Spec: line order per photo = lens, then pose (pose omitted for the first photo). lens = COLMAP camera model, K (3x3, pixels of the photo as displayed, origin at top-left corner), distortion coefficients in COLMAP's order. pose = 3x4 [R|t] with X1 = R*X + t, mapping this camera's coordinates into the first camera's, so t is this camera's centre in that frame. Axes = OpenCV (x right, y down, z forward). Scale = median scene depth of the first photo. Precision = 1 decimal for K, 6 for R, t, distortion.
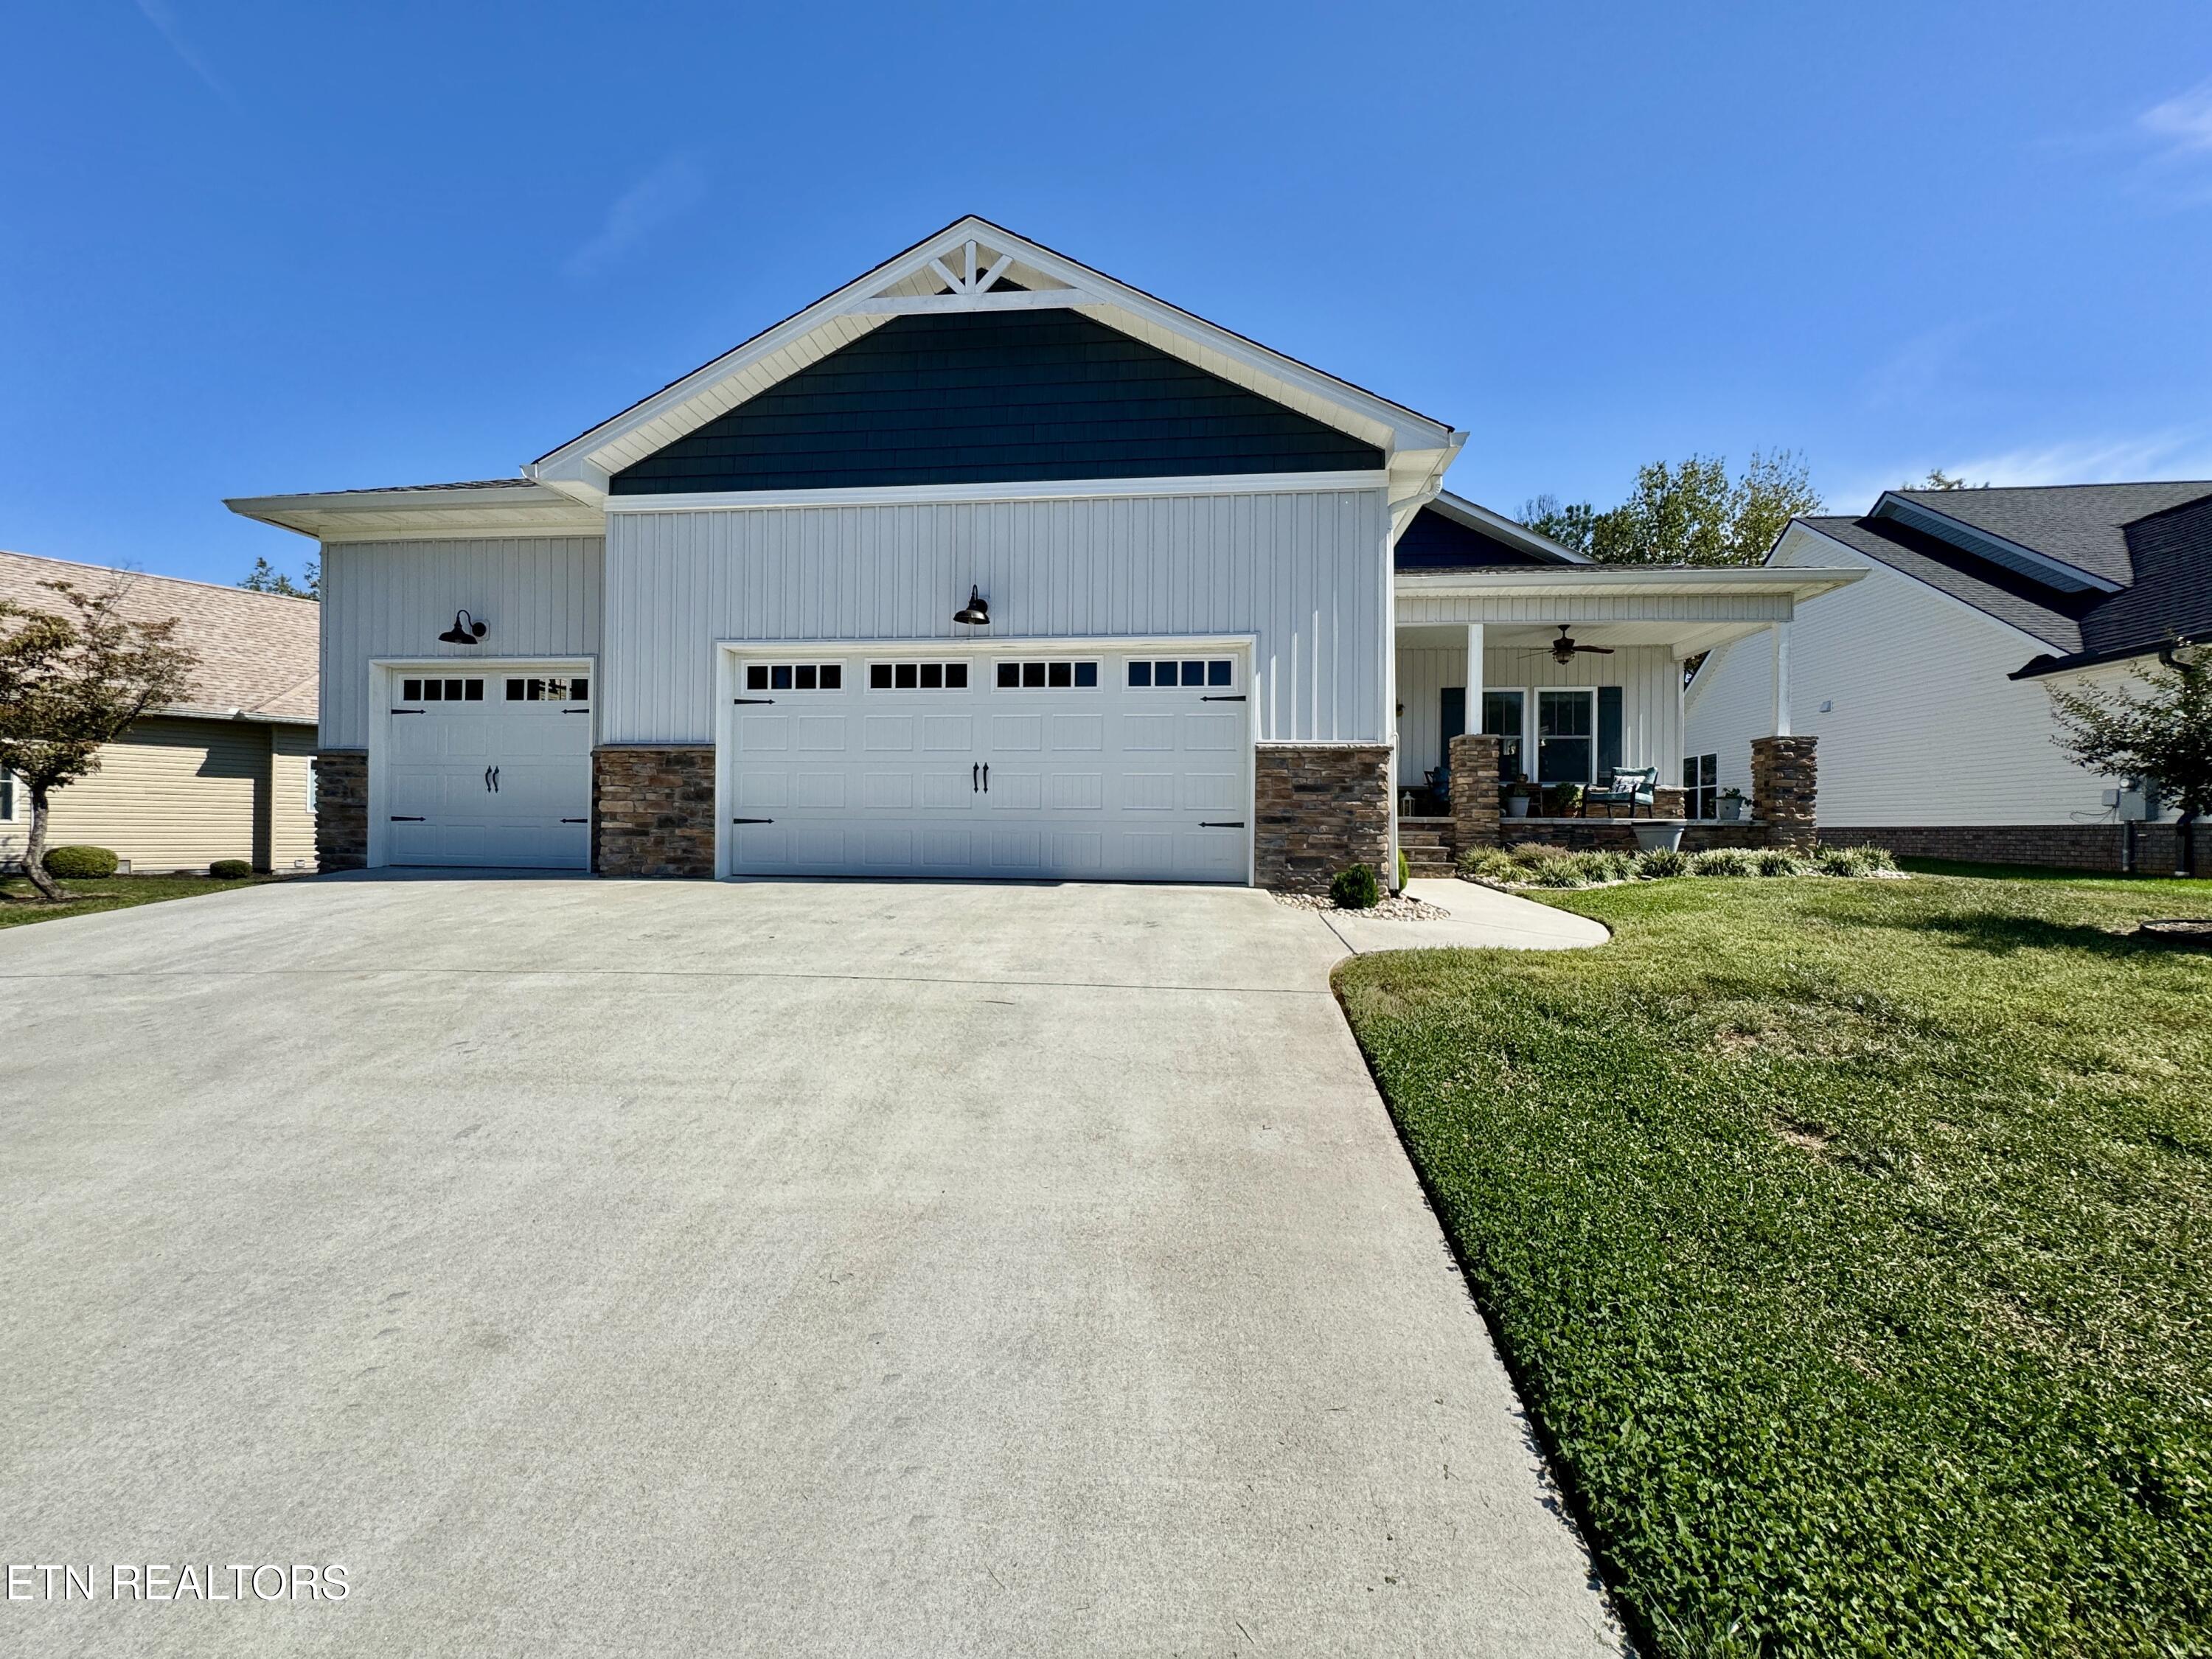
lens RADIAL K [[880.6, 0, 1106.0], [0, 880.6, 829.5], [0, 0, 1]] dist [0.000473, 0.000001]
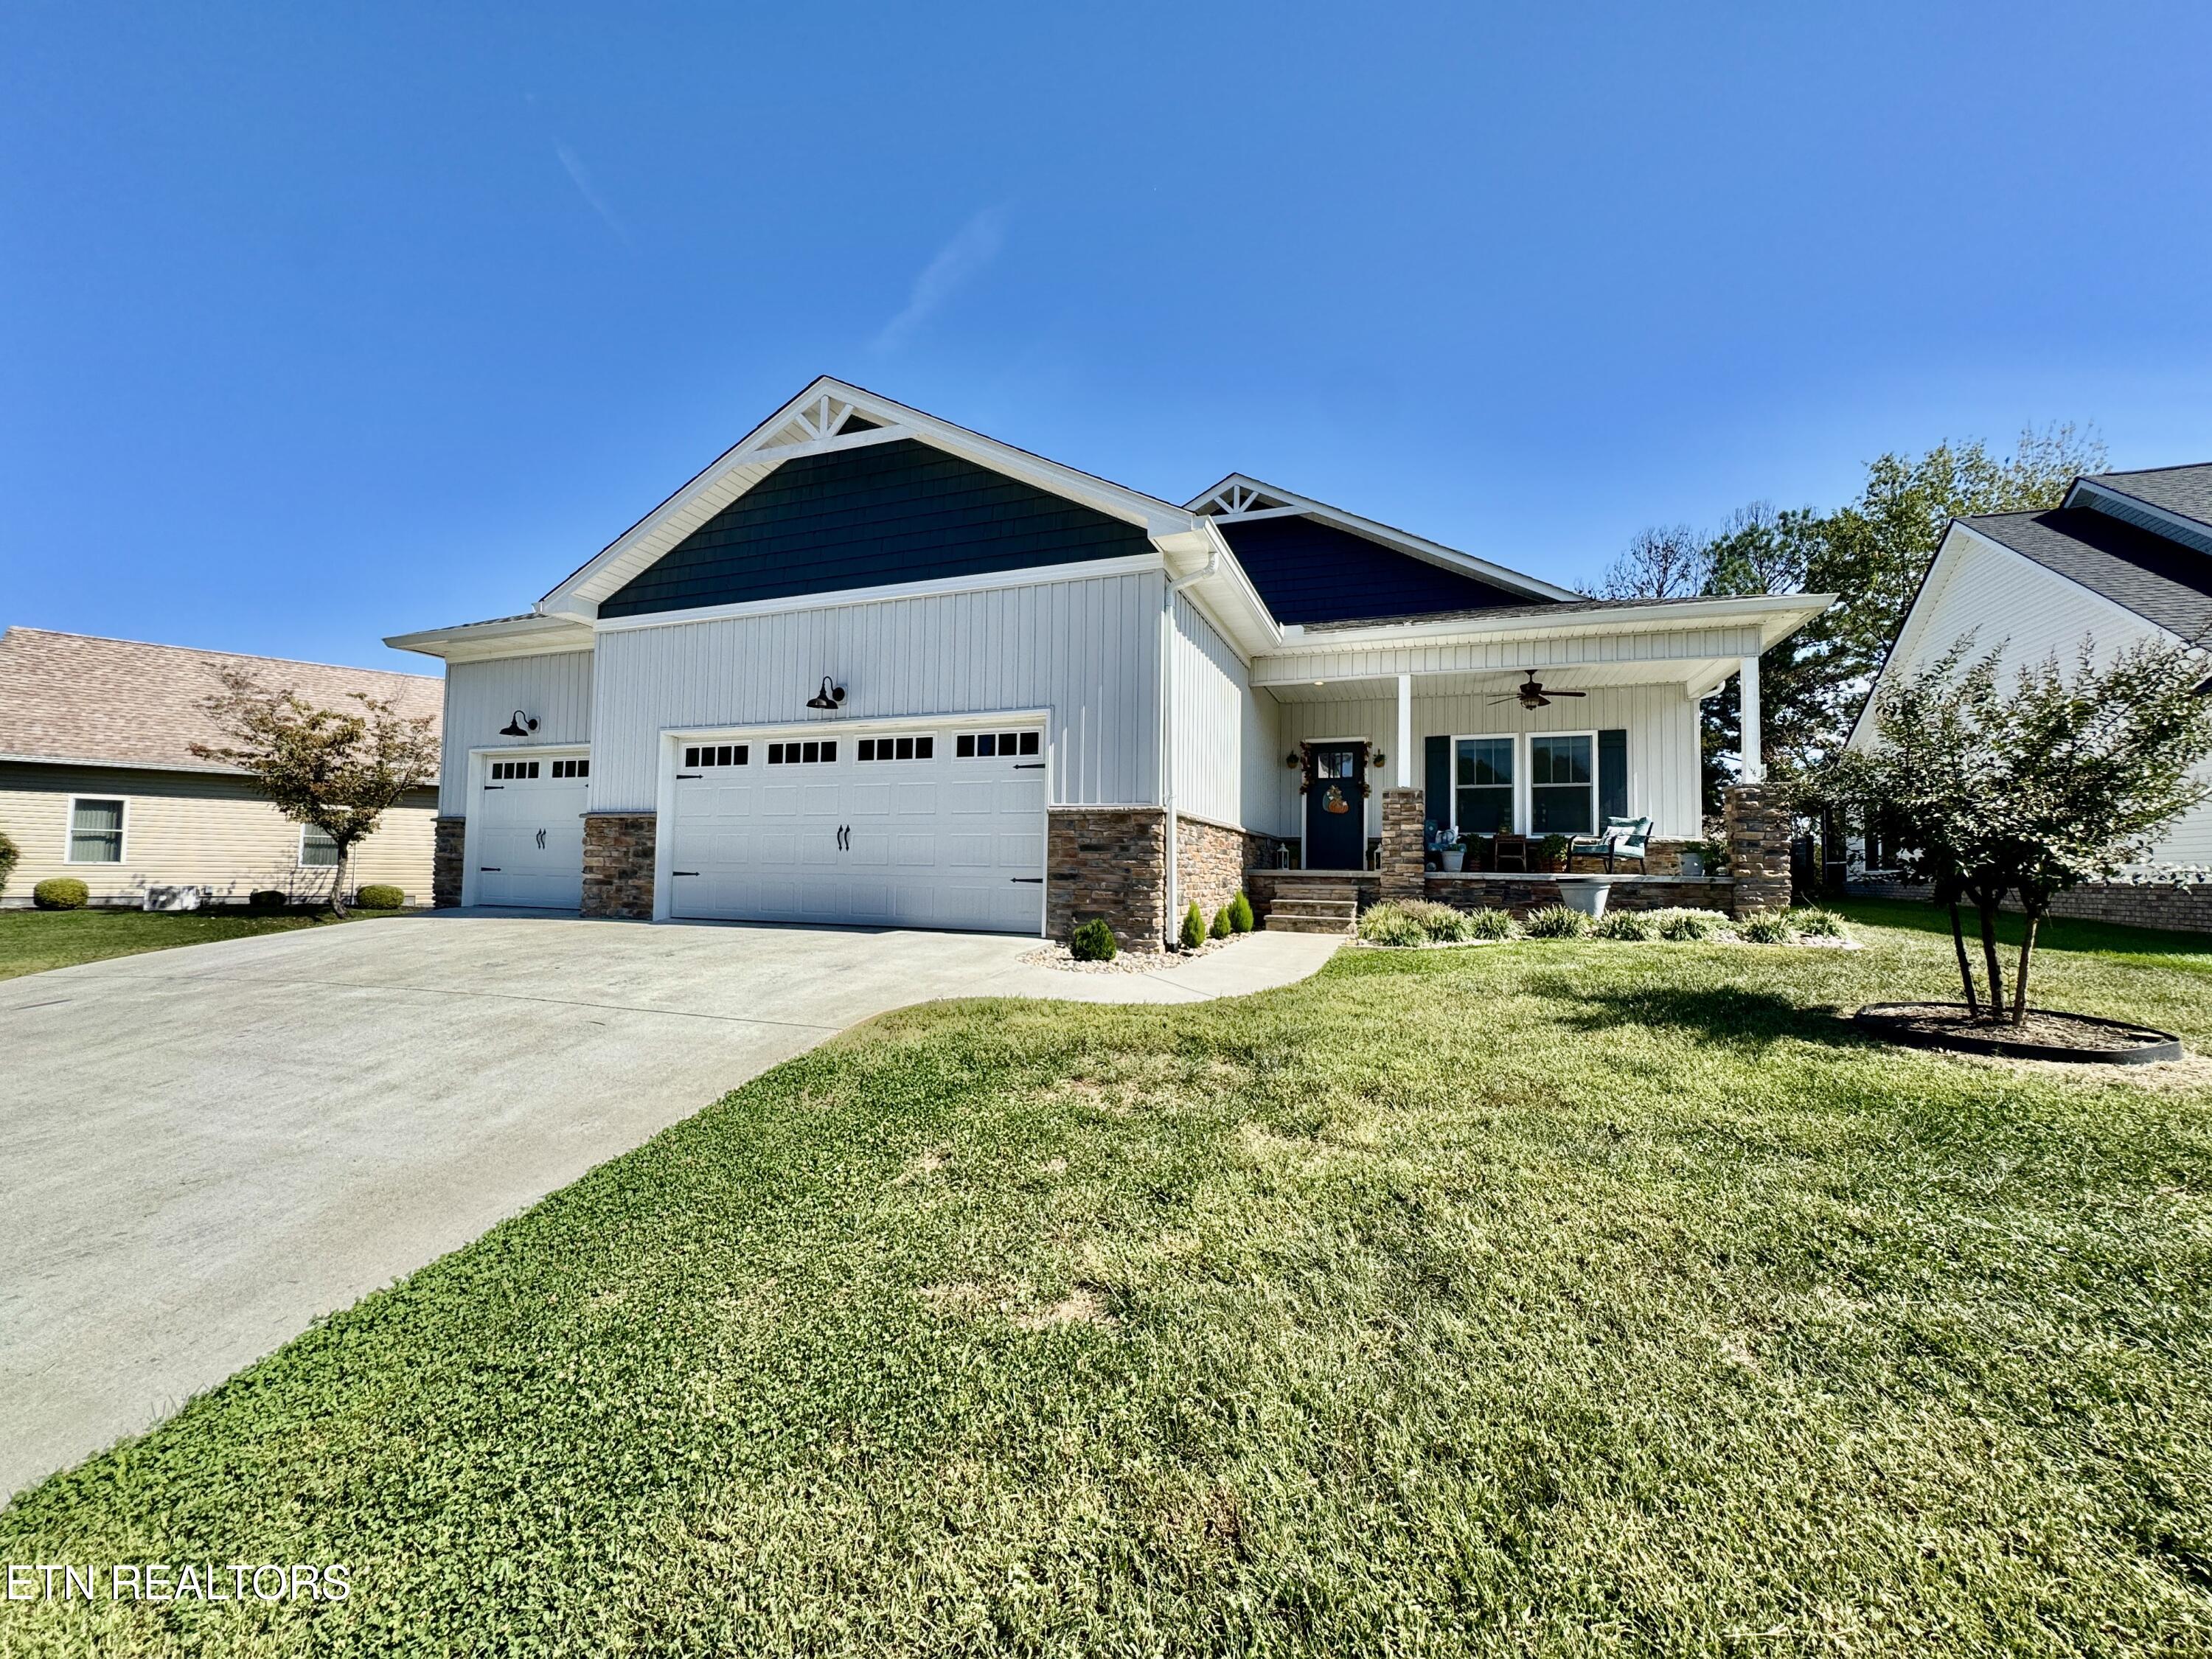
lens RADIAL K [[880.6, 0, 1106.0], [0, 880.6, 829.5], [0, 0, 1]] dist [0.000473, 0.000001]
pose [[0.967767, -0.006225, -0.251772, 0.478101], [-0.006164, 0.998810, -0.048387, -0.015615], [0.251774, 0.048379, 0.966576, -0.040309]]
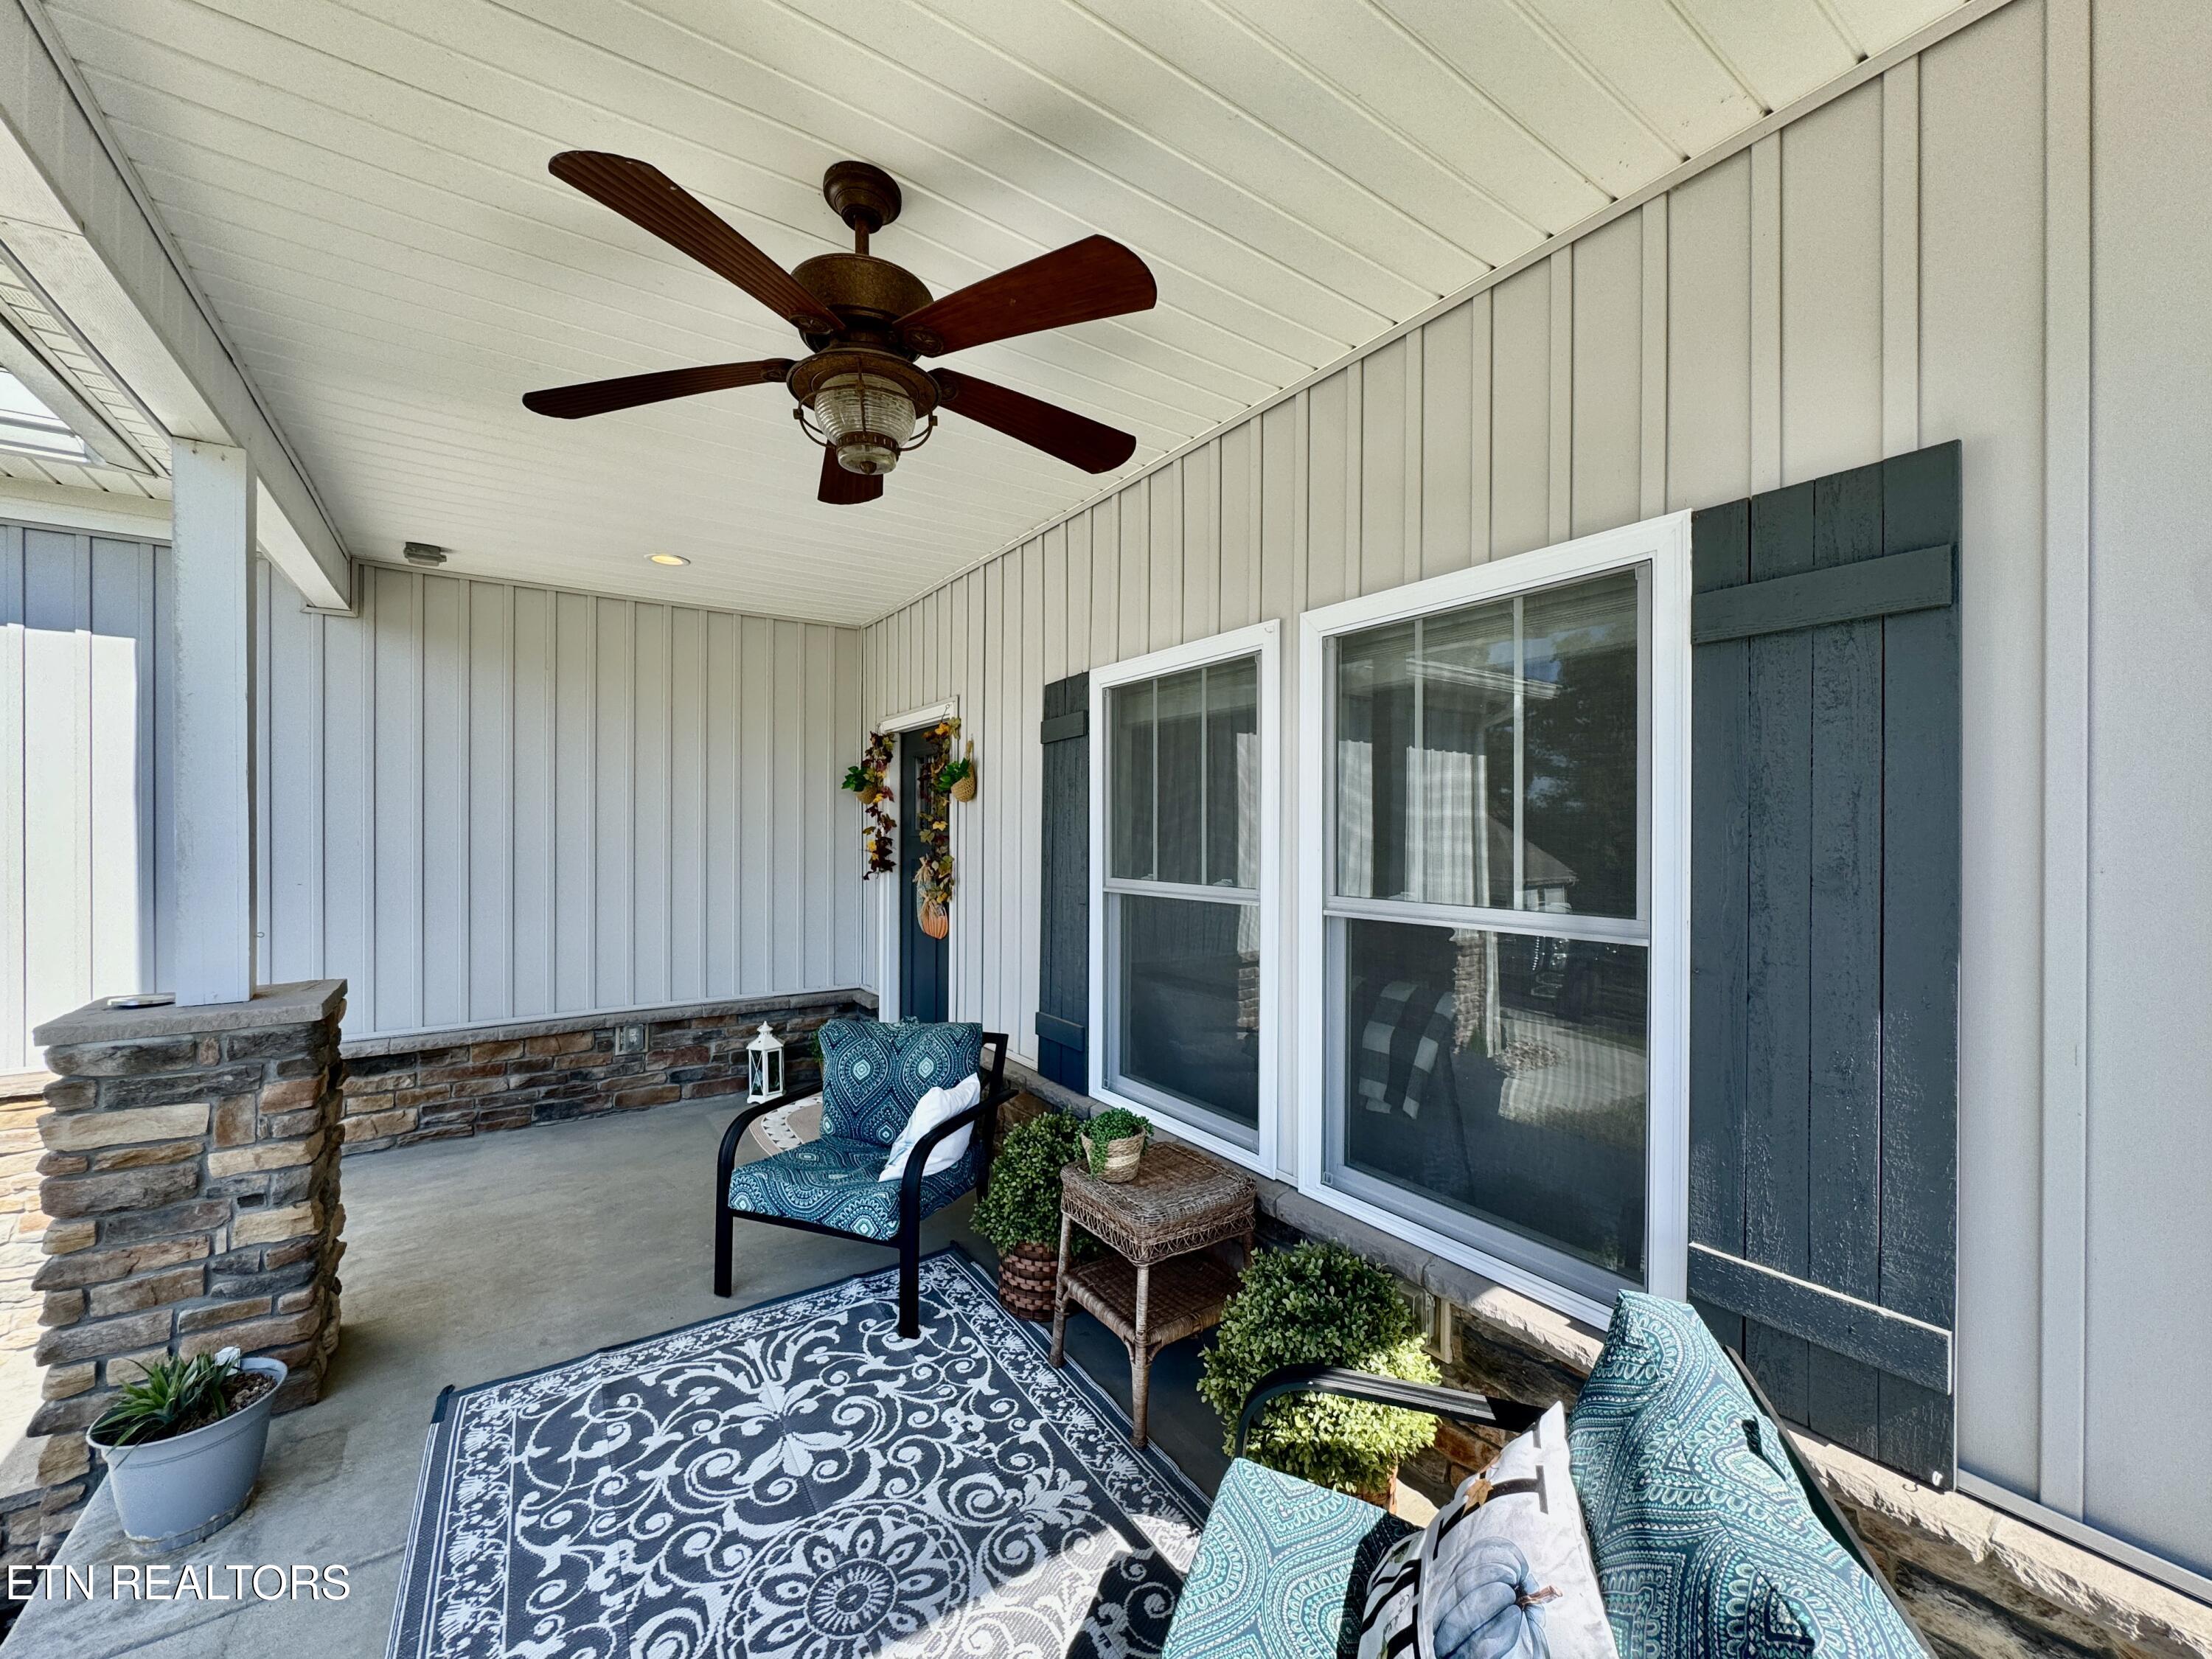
lens RADIAL K [[880.6, 0, 1106.0], [0, 880.6, 829.5], [0, 0, 1]] dist [0.000473, 0.000001]
pose [[0.629750, -0.003214, -0.776791, 0.991403], [0.000917, 0.999994, -0.003394, -0.198371], [0.776797, 0.001425, 0.629749, 1.435198]]
